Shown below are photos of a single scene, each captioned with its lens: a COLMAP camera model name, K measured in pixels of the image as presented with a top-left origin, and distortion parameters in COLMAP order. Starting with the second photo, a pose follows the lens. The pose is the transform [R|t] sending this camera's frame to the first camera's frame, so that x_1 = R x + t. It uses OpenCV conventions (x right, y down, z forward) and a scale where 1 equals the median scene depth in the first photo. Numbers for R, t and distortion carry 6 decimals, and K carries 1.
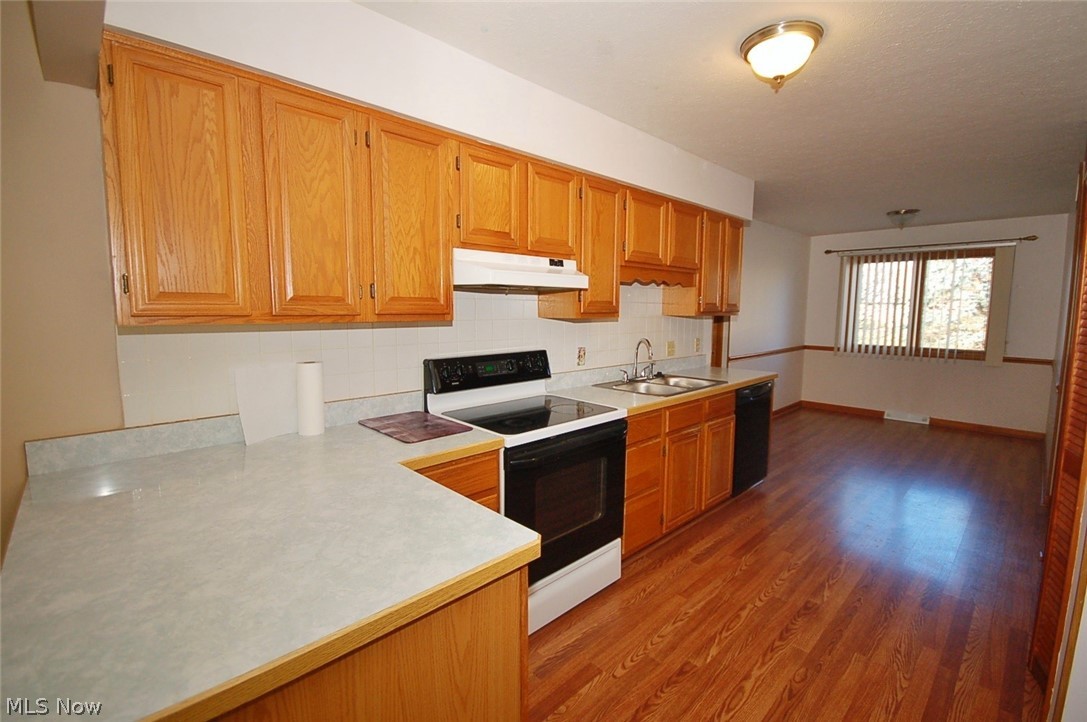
lens RADIAL K [[476.6, 0, 543.5], [0, 476.6, 361.0], [0, 0, 1]] dist [0.014460, -0.018472]
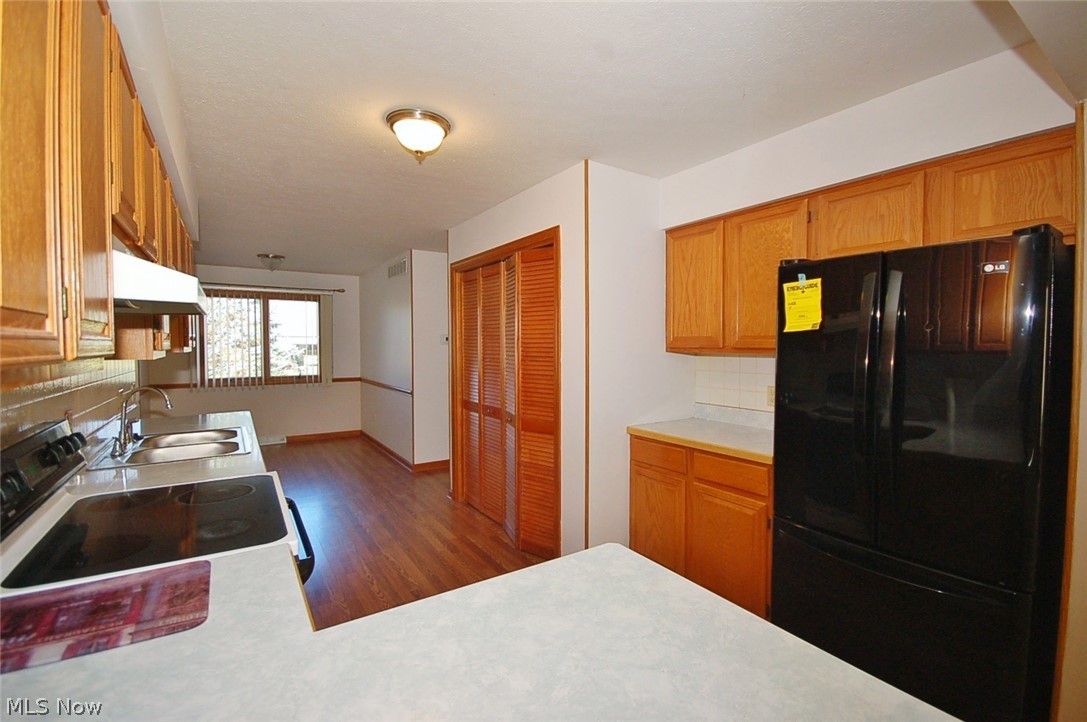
lens RADIAL K [[481.3, 0, 542.8], [0, 481.3, 356.9], [0, 0, 1]] dist [-0.002248, -0.000567]
pose [[0.173417, -0.033457, 0.984280, -0.439073], [0.110061, 0.993821, 0.014389, -0.041627], [-0.978679, 0.105835, 0.176028, 0.348904]]
